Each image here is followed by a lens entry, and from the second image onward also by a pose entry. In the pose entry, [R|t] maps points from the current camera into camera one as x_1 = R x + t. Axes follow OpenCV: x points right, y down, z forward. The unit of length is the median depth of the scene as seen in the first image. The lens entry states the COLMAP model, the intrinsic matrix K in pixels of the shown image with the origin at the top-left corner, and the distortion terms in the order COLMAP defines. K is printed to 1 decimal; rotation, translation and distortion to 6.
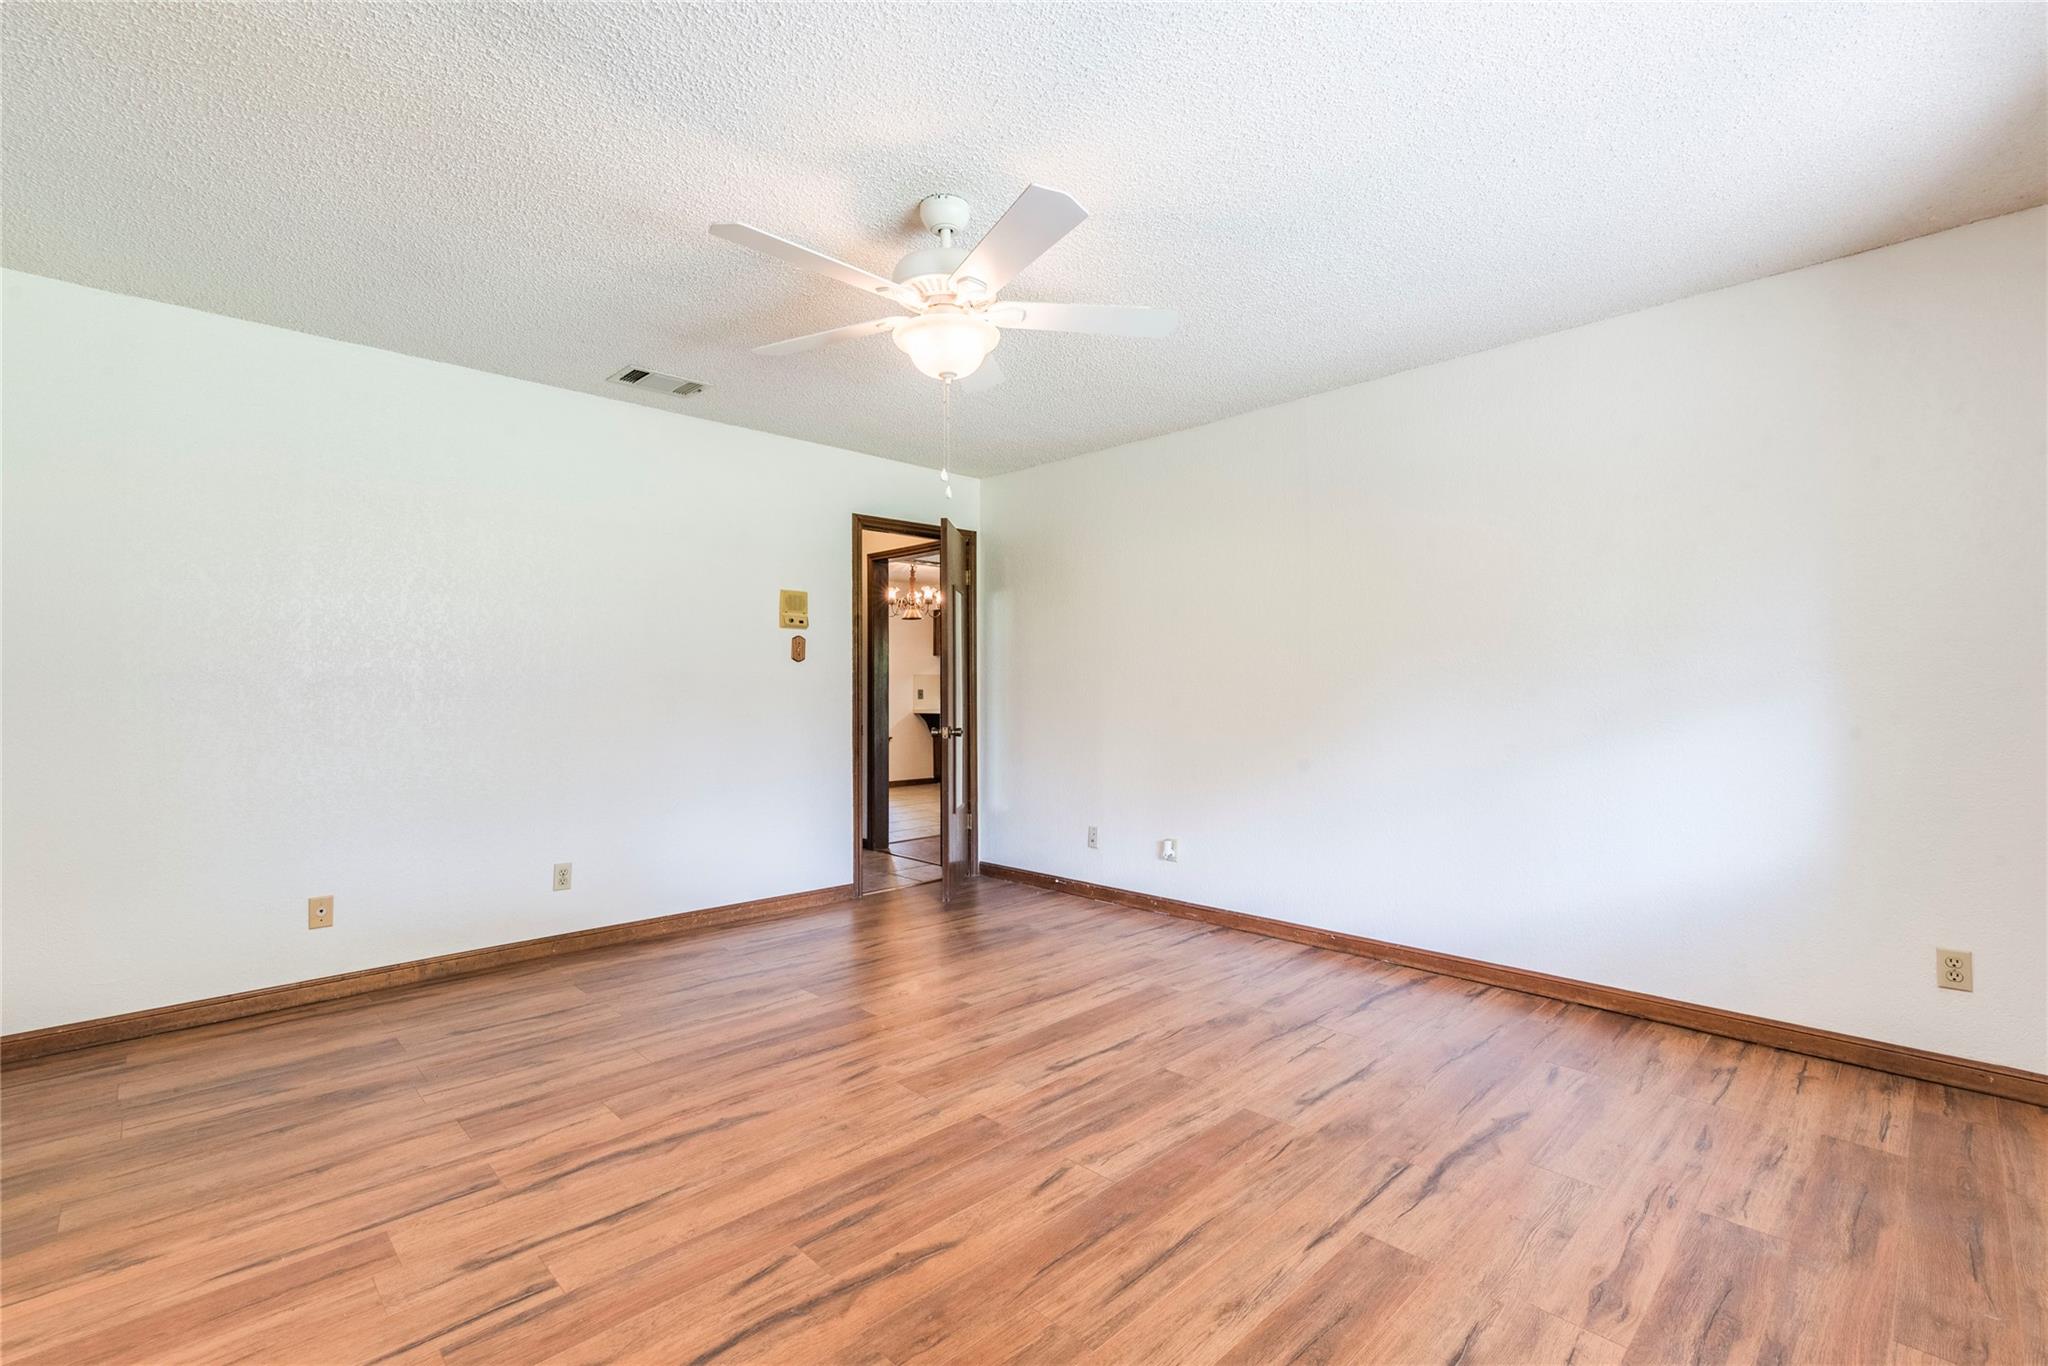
lens RADIAL K [[924.5, 0, 1042.7], [0, 924.5, 698.1], [0, 0, 1]] dist [0.001420, 0.000612]
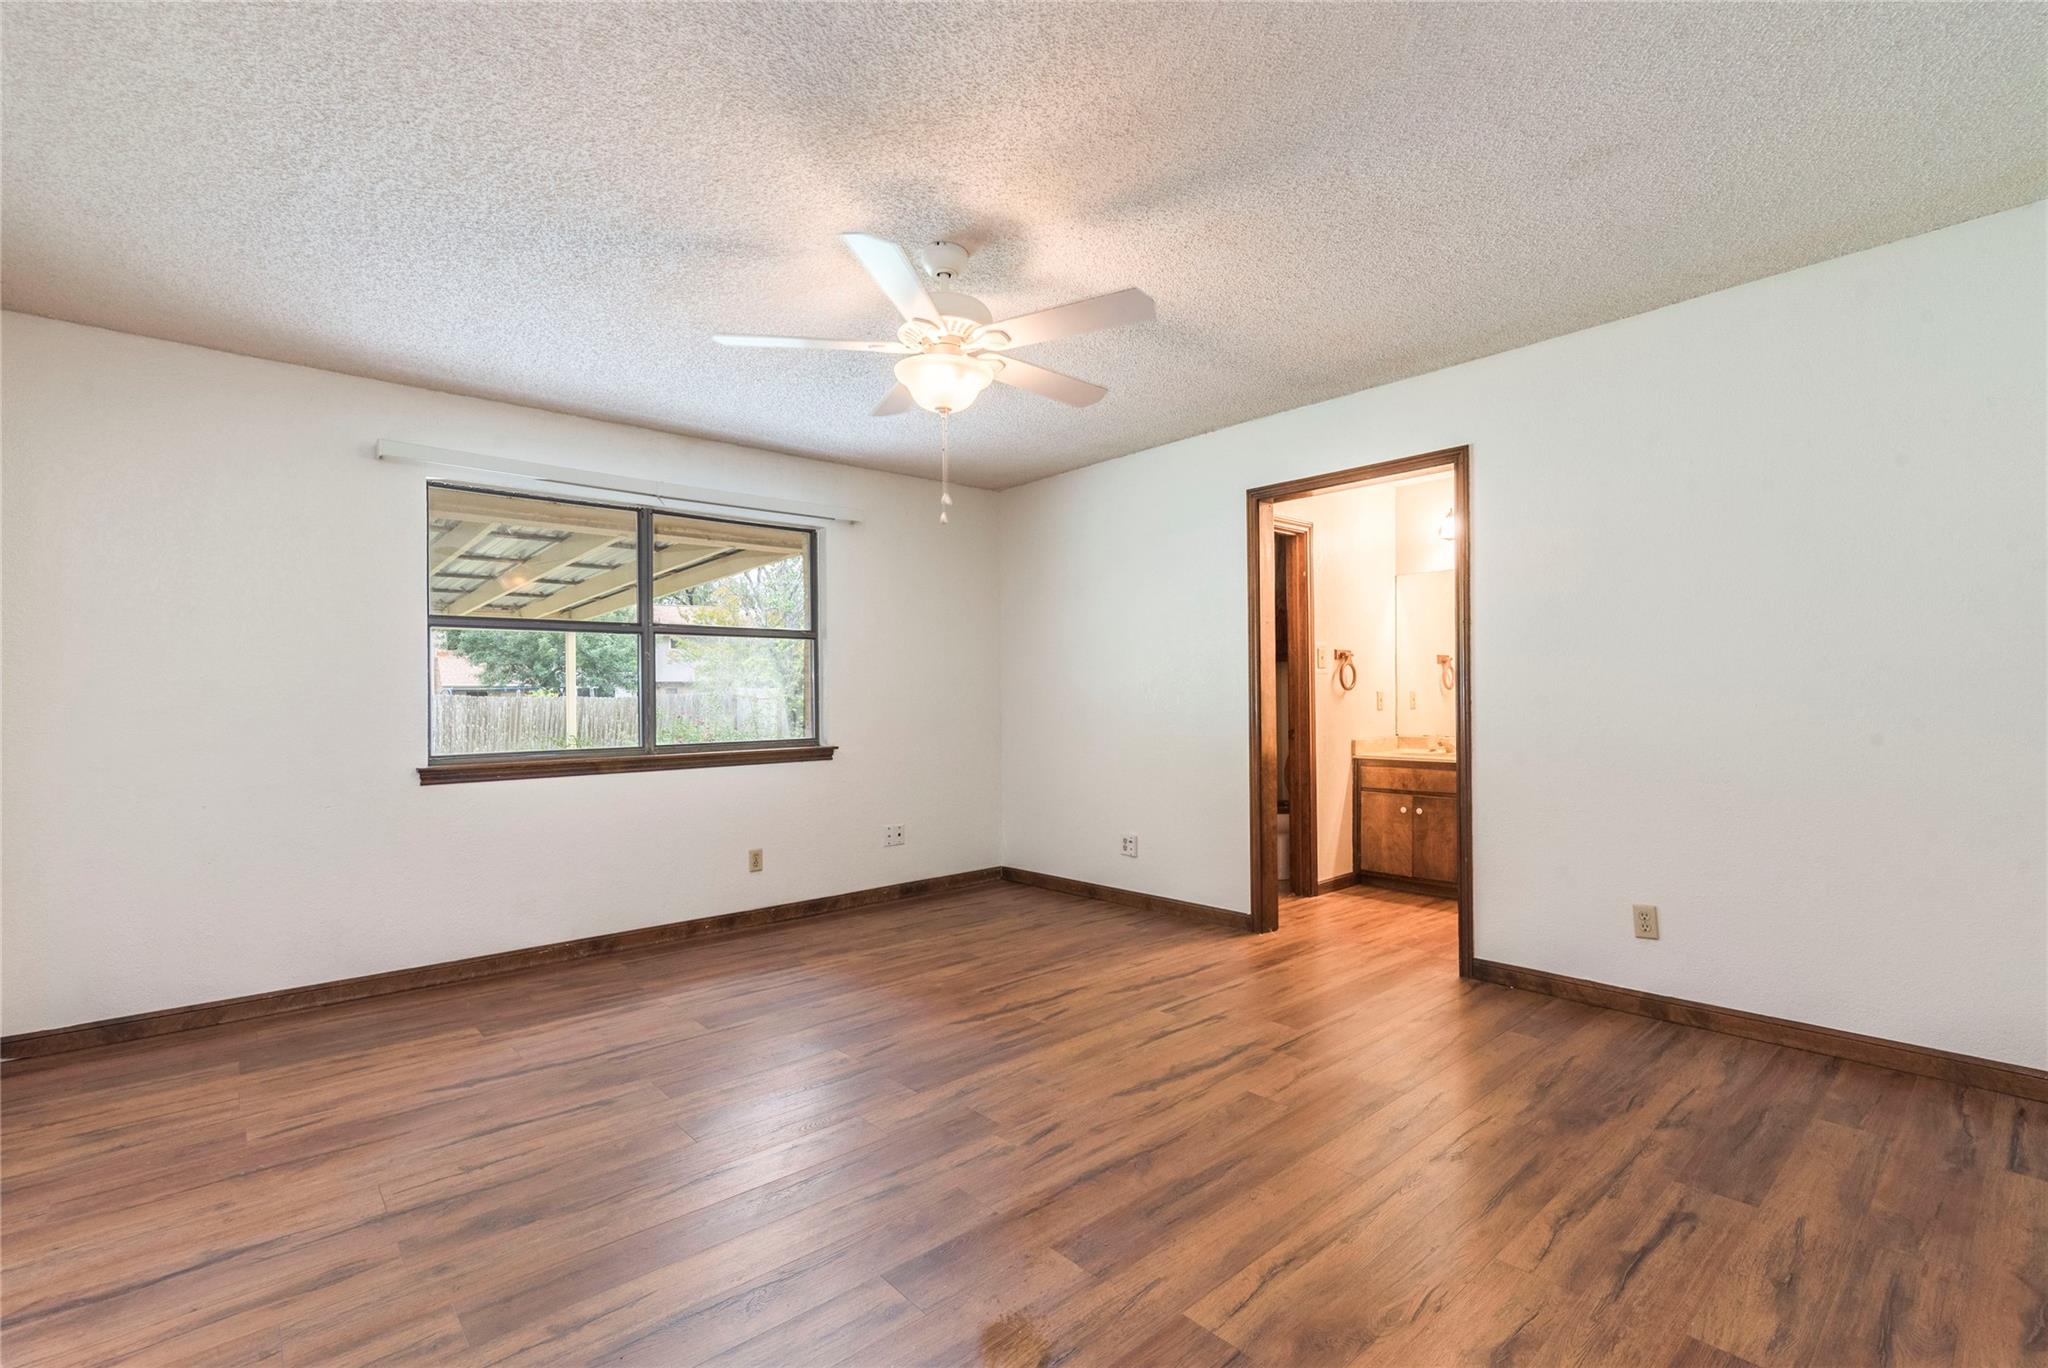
lens RADIAL K [[924.5, 0, 1042.7], [0, 924.5, 699.1], [0, 0, 1]] dist [0.001420, 0.000612]
pose [[-0.998958, 0.015046, 0.043081, -0.279077], [0.015268, 0.999872, 0.004821, -0.014801], [-0.043003, 0.005474, -0.999060, 2.170693]]
